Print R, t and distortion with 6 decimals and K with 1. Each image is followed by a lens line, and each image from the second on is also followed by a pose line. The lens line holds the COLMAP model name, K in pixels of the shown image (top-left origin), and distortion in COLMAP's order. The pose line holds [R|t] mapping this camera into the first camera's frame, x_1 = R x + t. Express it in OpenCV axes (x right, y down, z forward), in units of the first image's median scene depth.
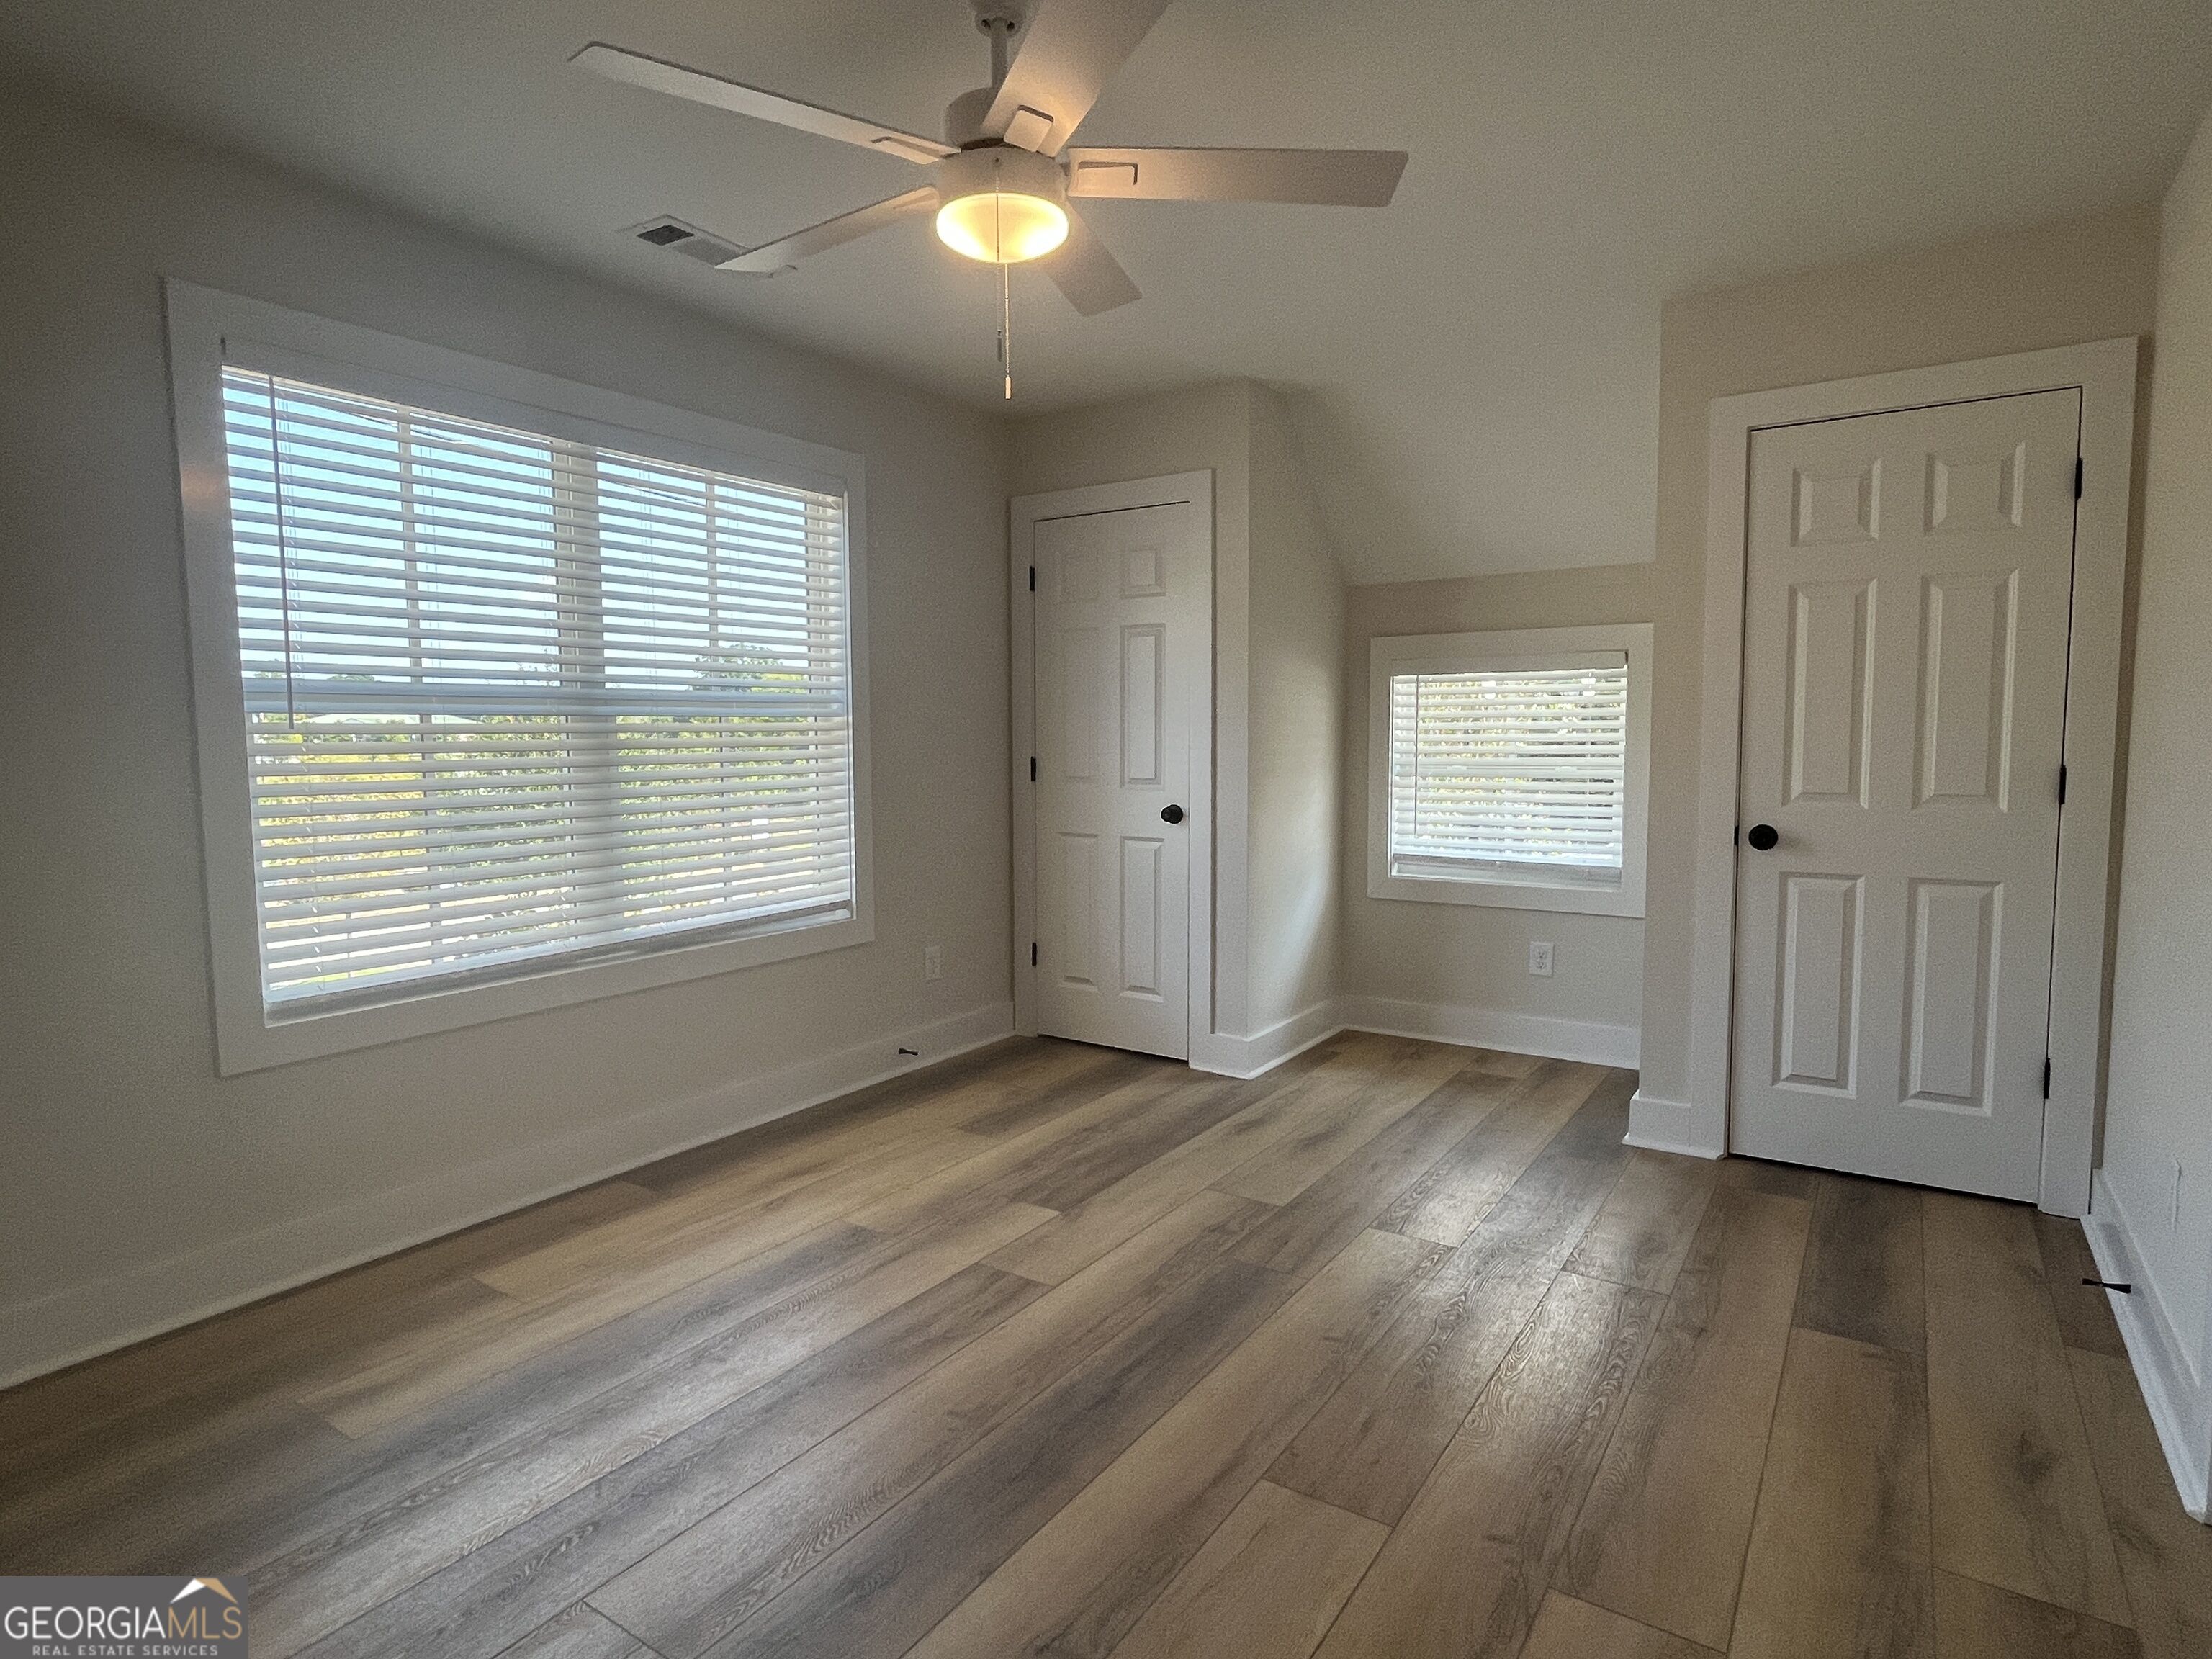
lens RADIAL K [[1188.9, 0, 1106.0], [0, 1188.9, 829.5], [0, 0, 1]] dist [-0.001858, 0.001795]
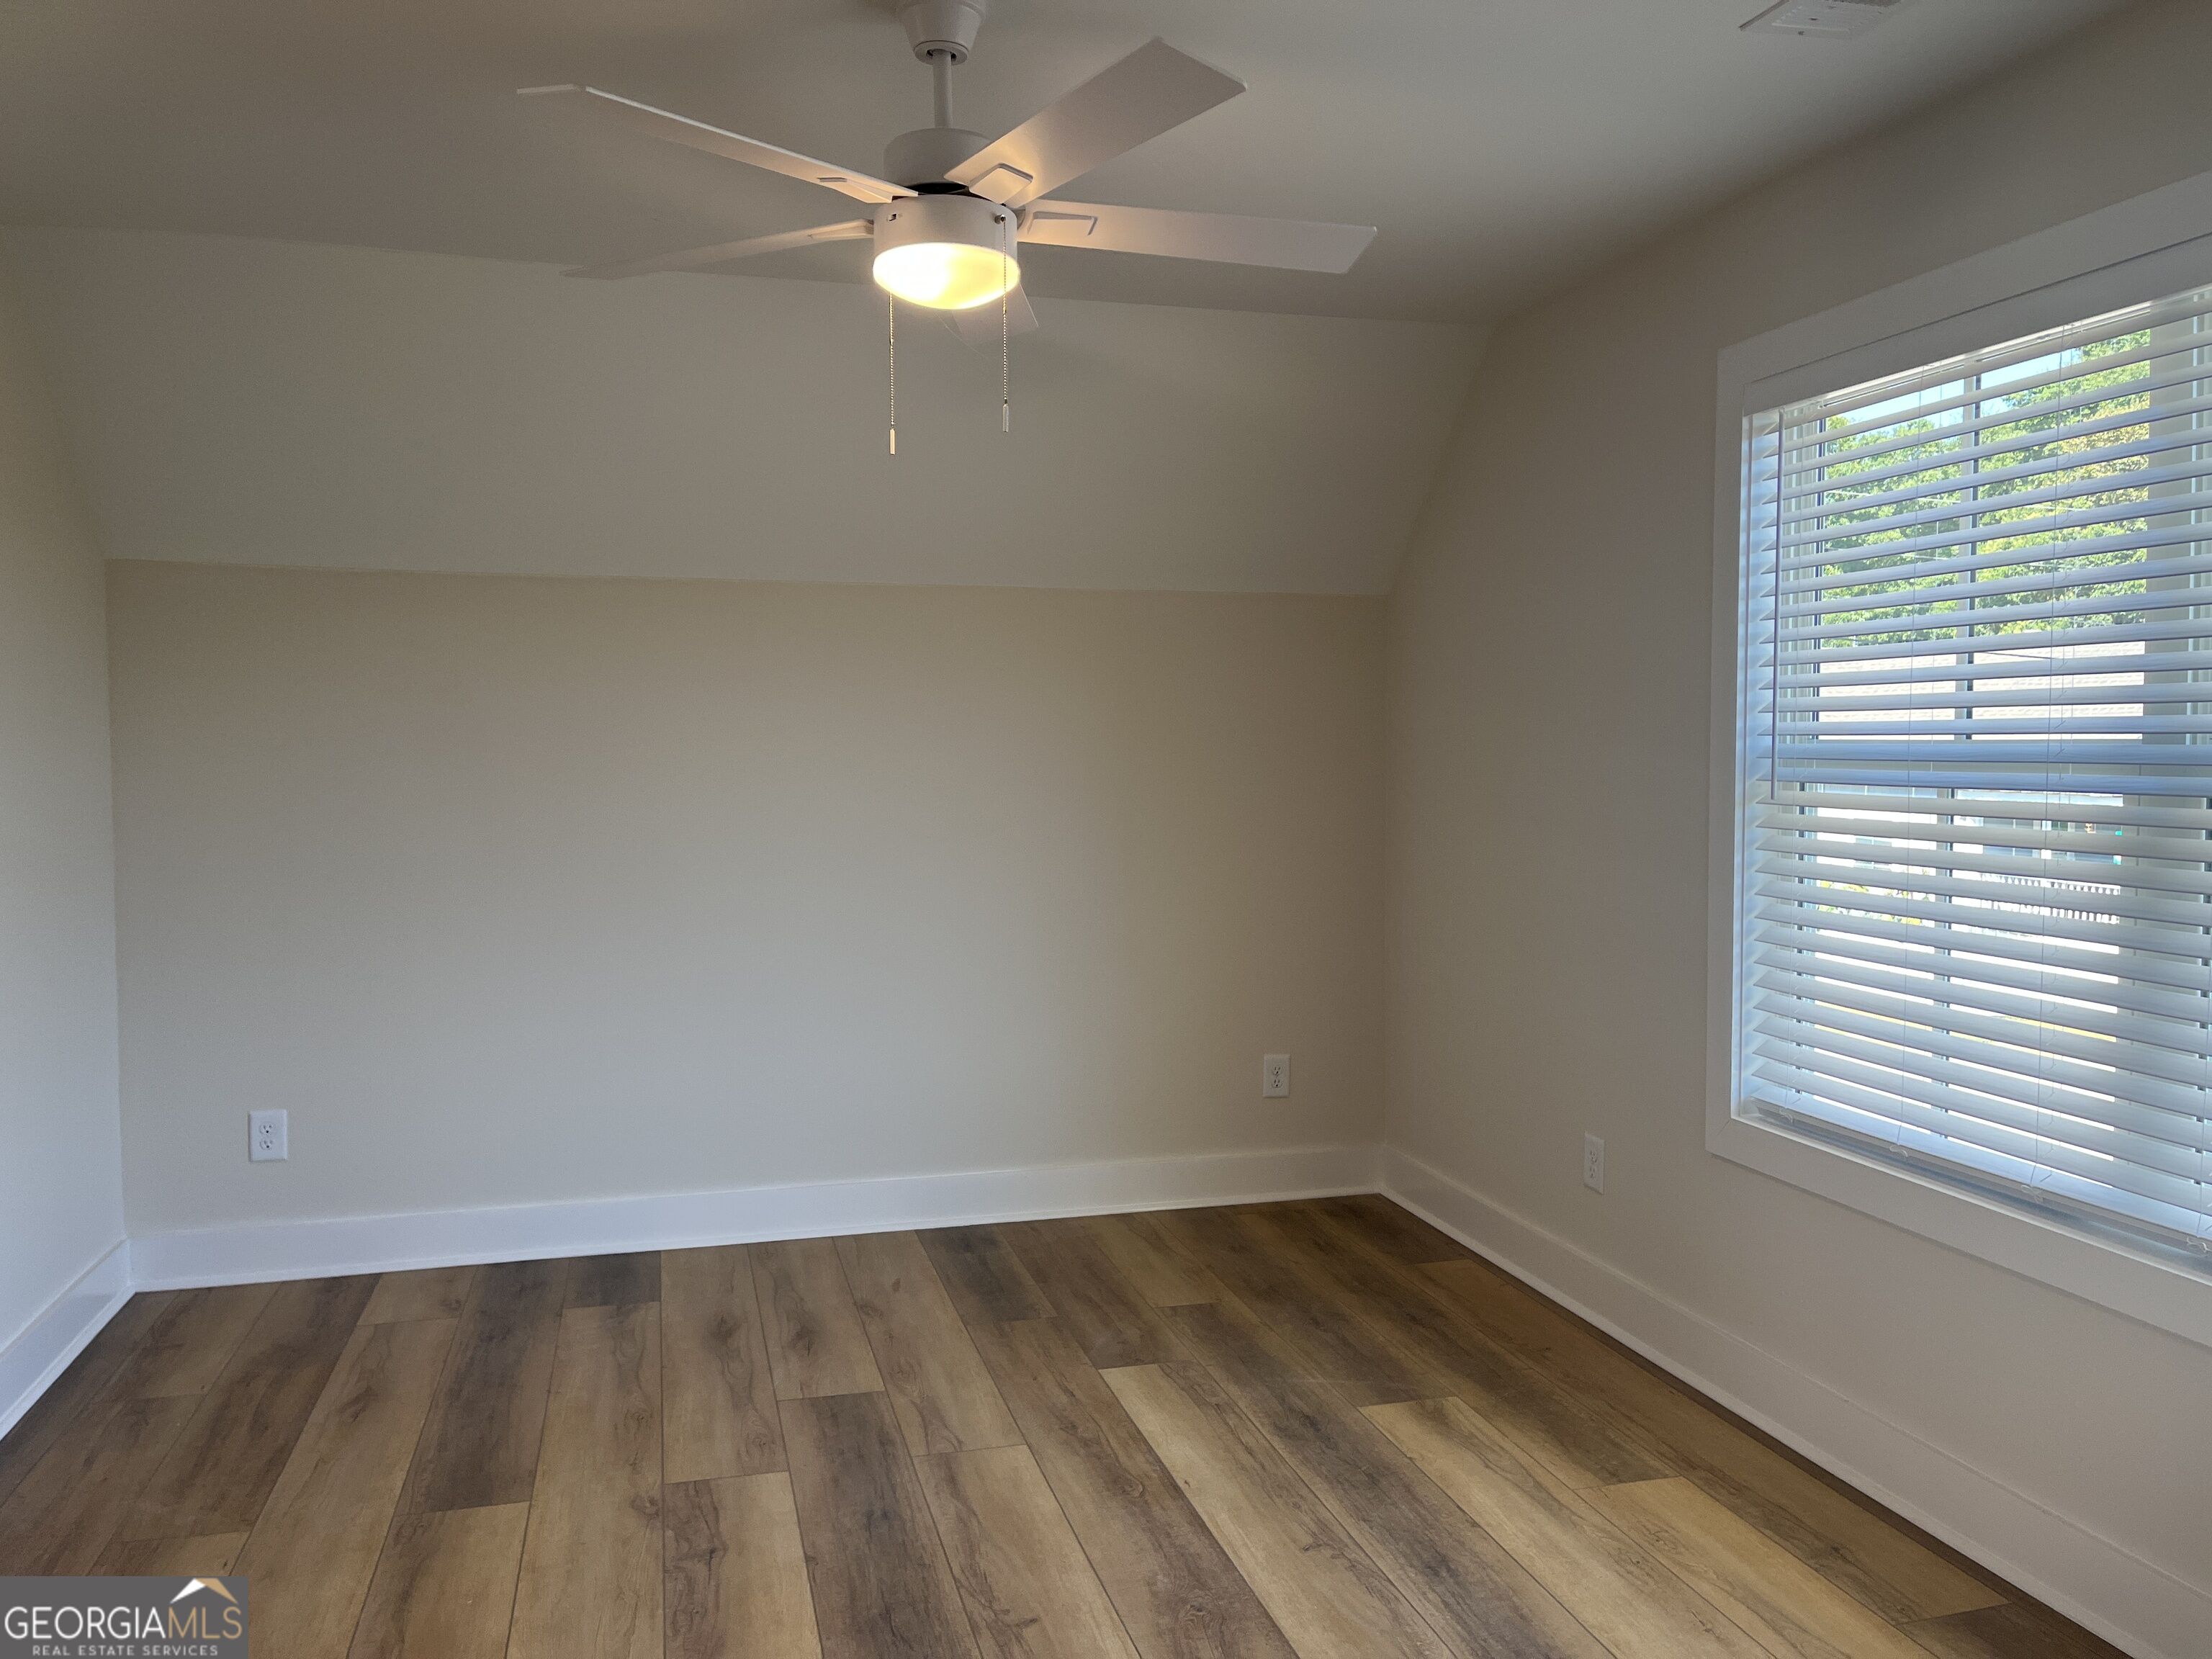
lens RADIAL K [[1677.1, 0, 1104.6], [0, 1677.1, 859.9], [0, 0, 1]] dist [0.076423, -0.092029]
pose [[-0.660998, 0.063758, -0.747674, 0.462952], [-0.051444, 0.990189, 0.129919, -0.140817], [0.748622, 0.124340, -0.651233, 1.136962]]
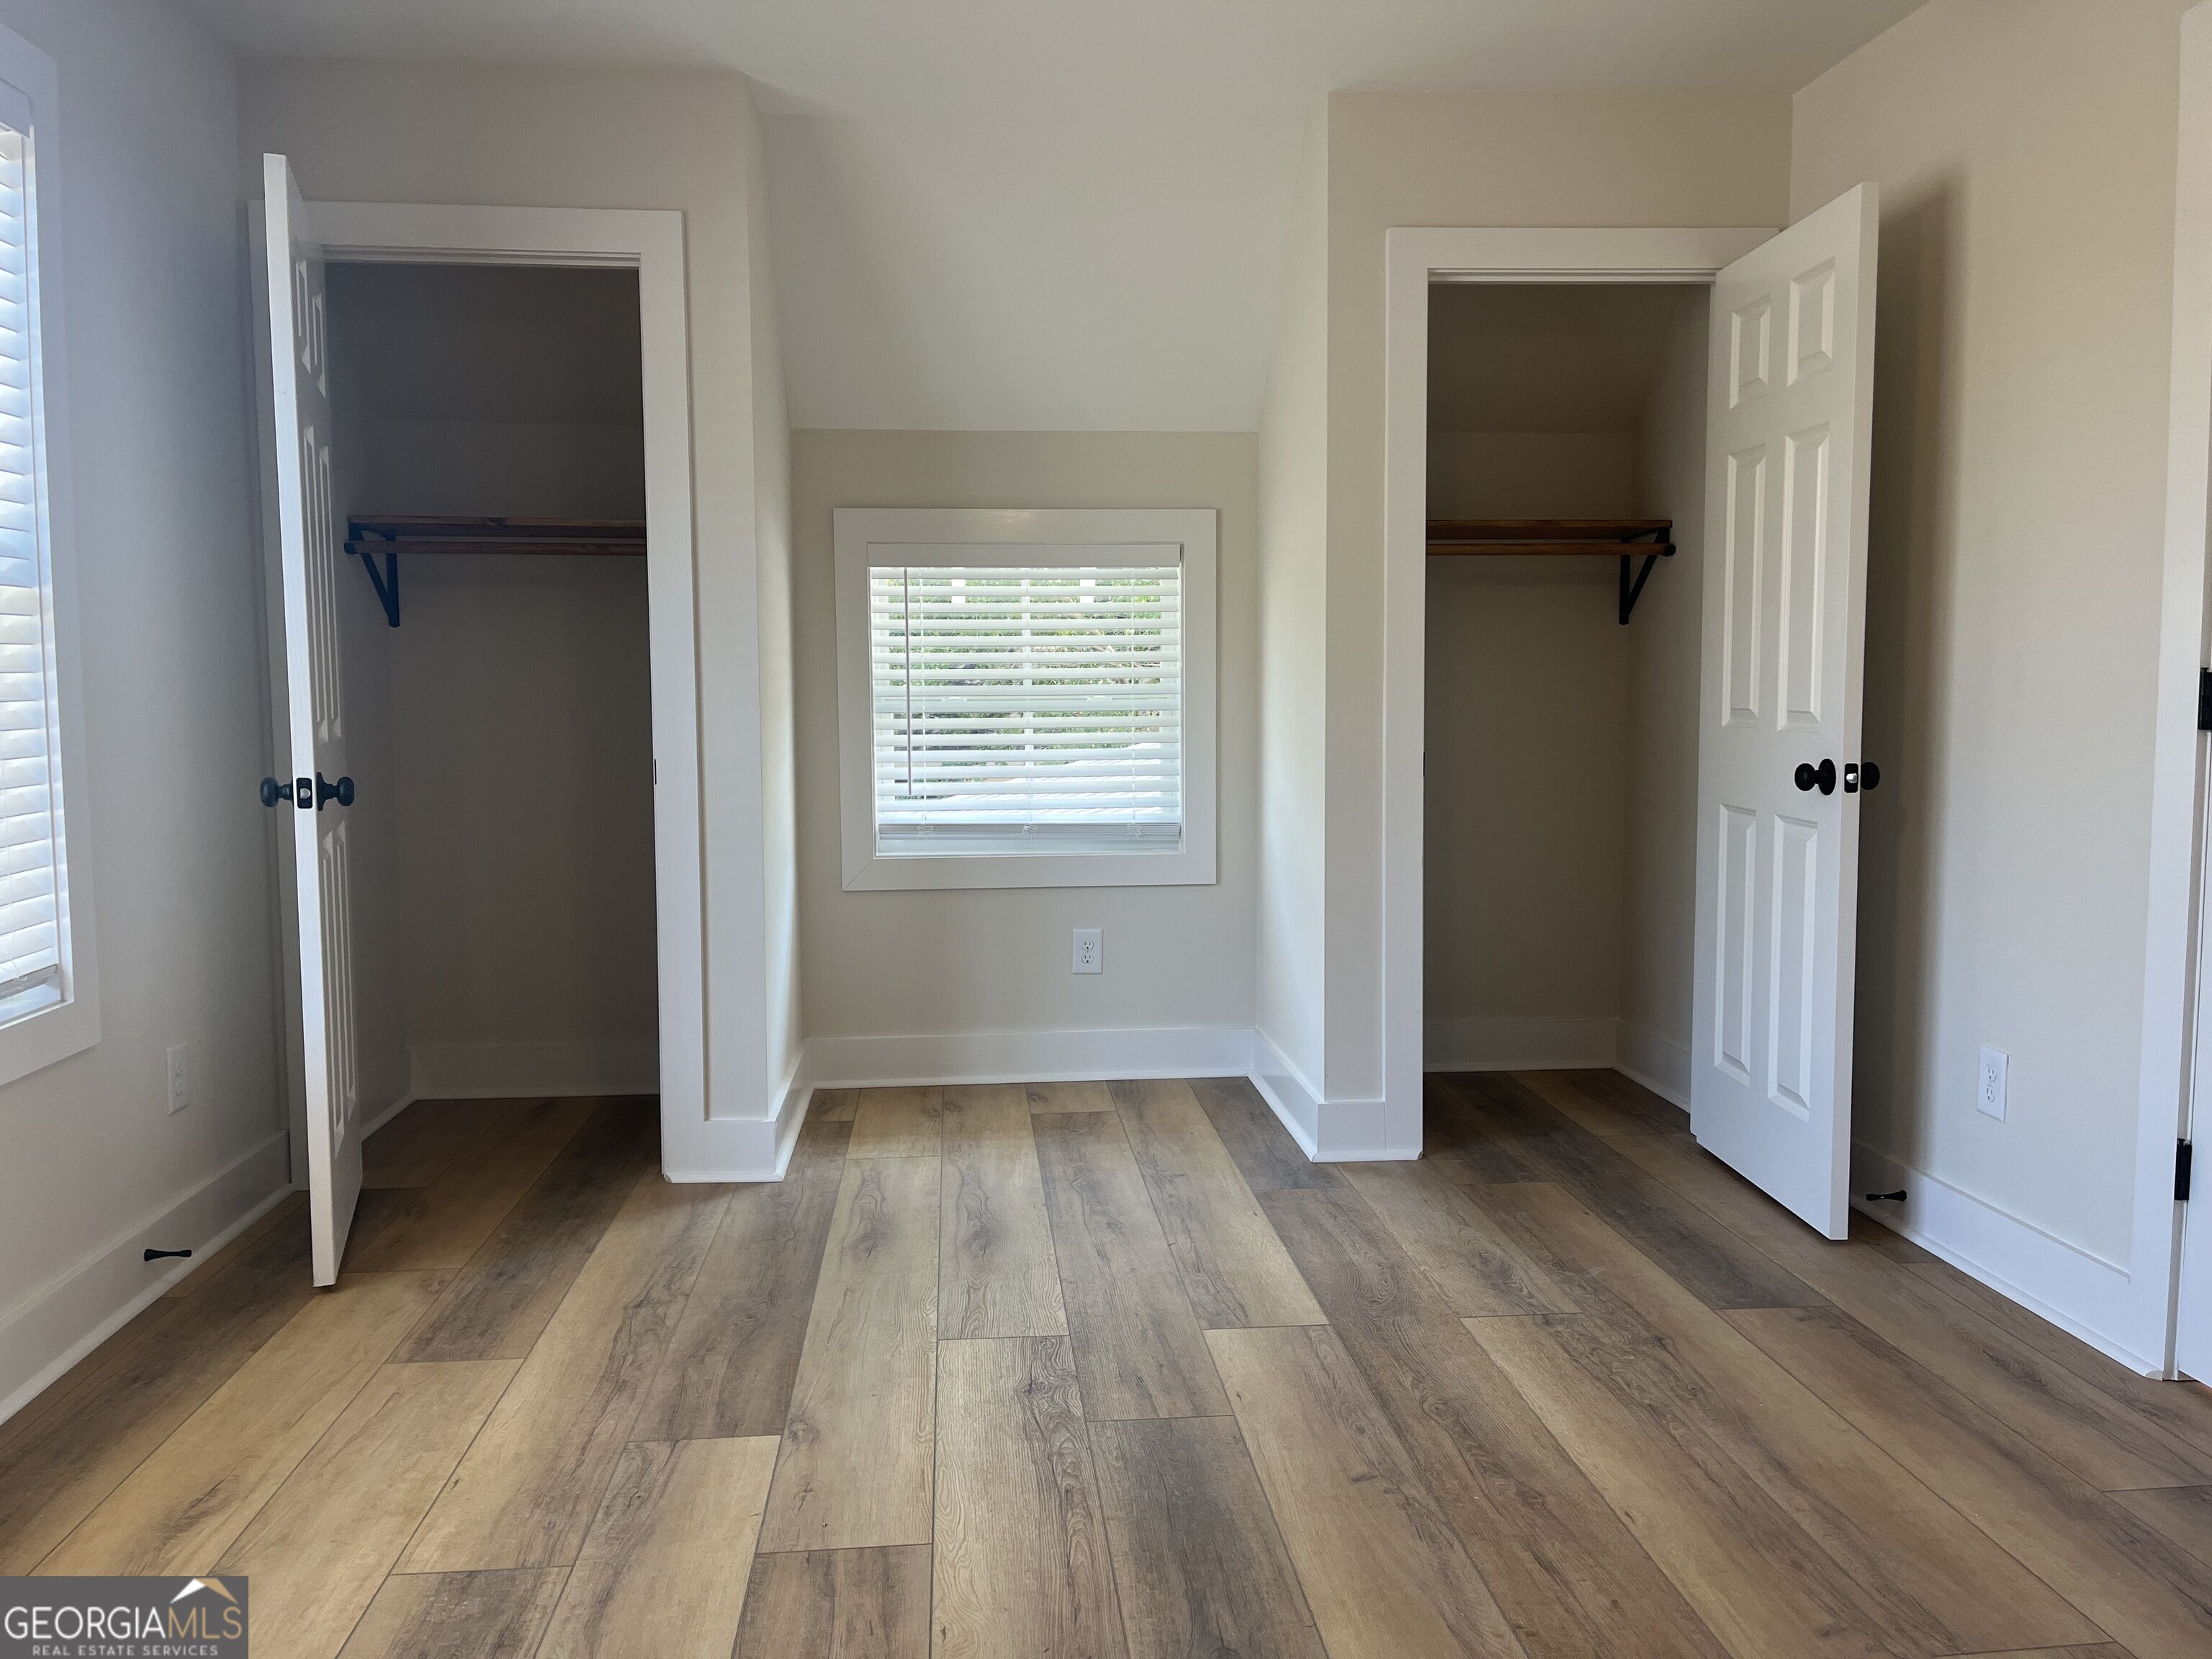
lens RADIAL K [[1670.9, 0, 1095.0], [0, 1670.9, 812.1], [0, 0, 1]] dist [0.076142, -0.093945]
pose [[0.783490, -0.047689, 0.619571, -0.379155], [0.052845, 0.998552, 0.010034, 0.014583], [-0.619153, 0.024880, 0.784876, 0.223542]]
